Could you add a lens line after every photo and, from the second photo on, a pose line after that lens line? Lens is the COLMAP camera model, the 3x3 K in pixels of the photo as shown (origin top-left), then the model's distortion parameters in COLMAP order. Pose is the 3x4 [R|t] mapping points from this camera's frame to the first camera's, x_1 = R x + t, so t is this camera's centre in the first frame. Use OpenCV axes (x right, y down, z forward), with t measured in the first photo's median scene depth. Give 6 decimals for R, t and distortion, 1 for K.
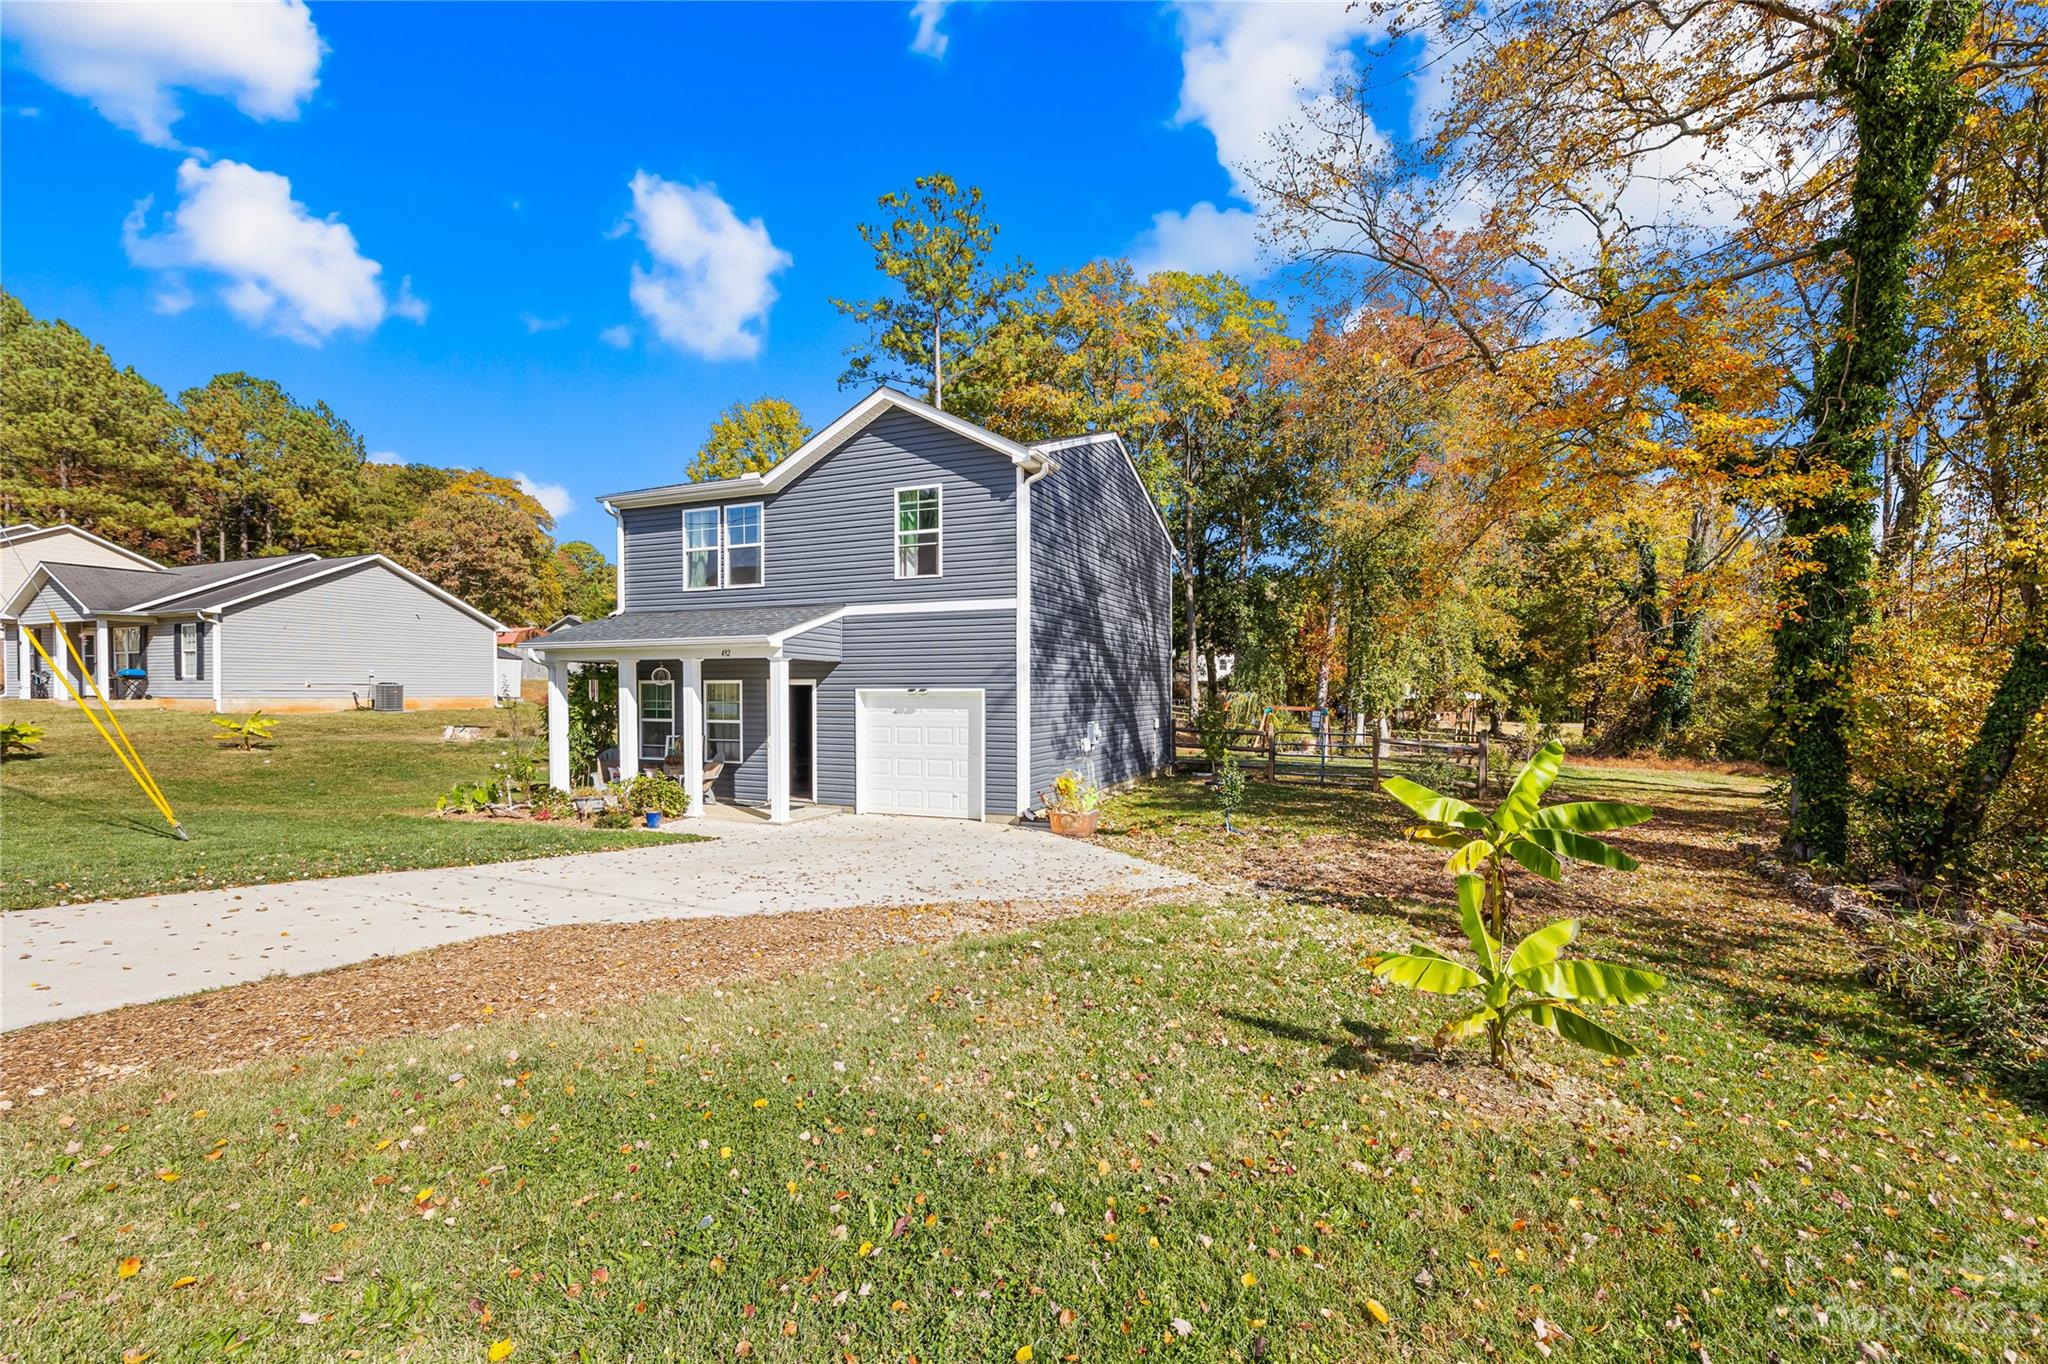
lens RADIAL K [[828.2, 0, 1029.0], [0, 828.2, 696.2], [0, 0, 1]] dist [-0.003101, 0.000618]
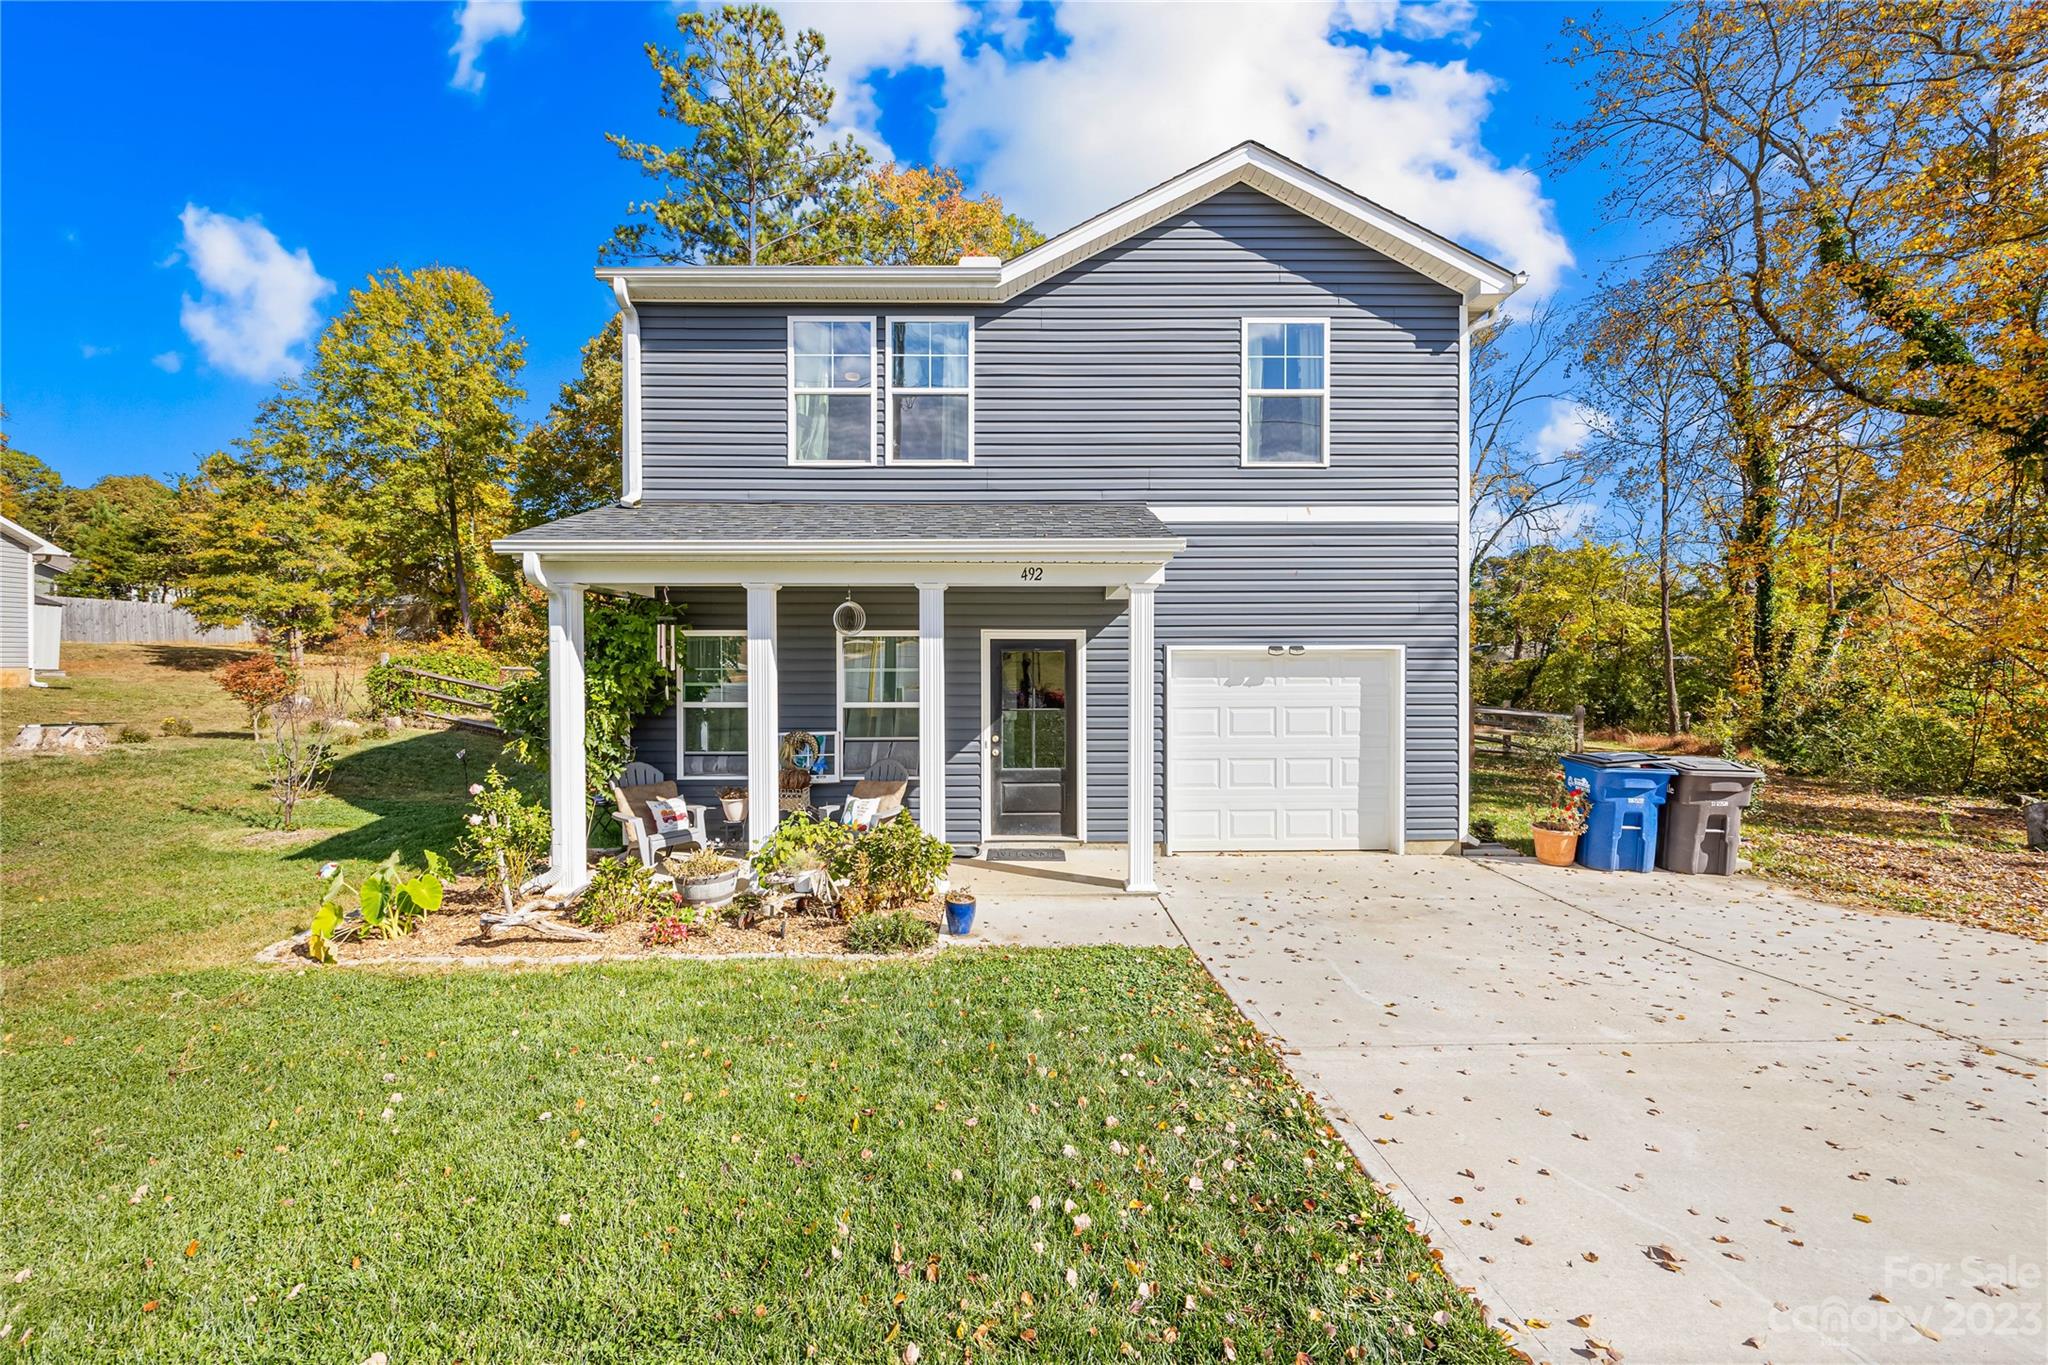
lens RADIAL K [[828.2, 0, 1020.6], [0, 828.2, 664.2], [0, 0, 1]] dist [-0.003101, 0.000618]
pose [[0.923432, -0.002433, 0.383754, -0.525667], [0.004297, 0.999983, -0.003998, 0.006207], [-0.383738, 0.005341, 0.923427, 0.479469]]
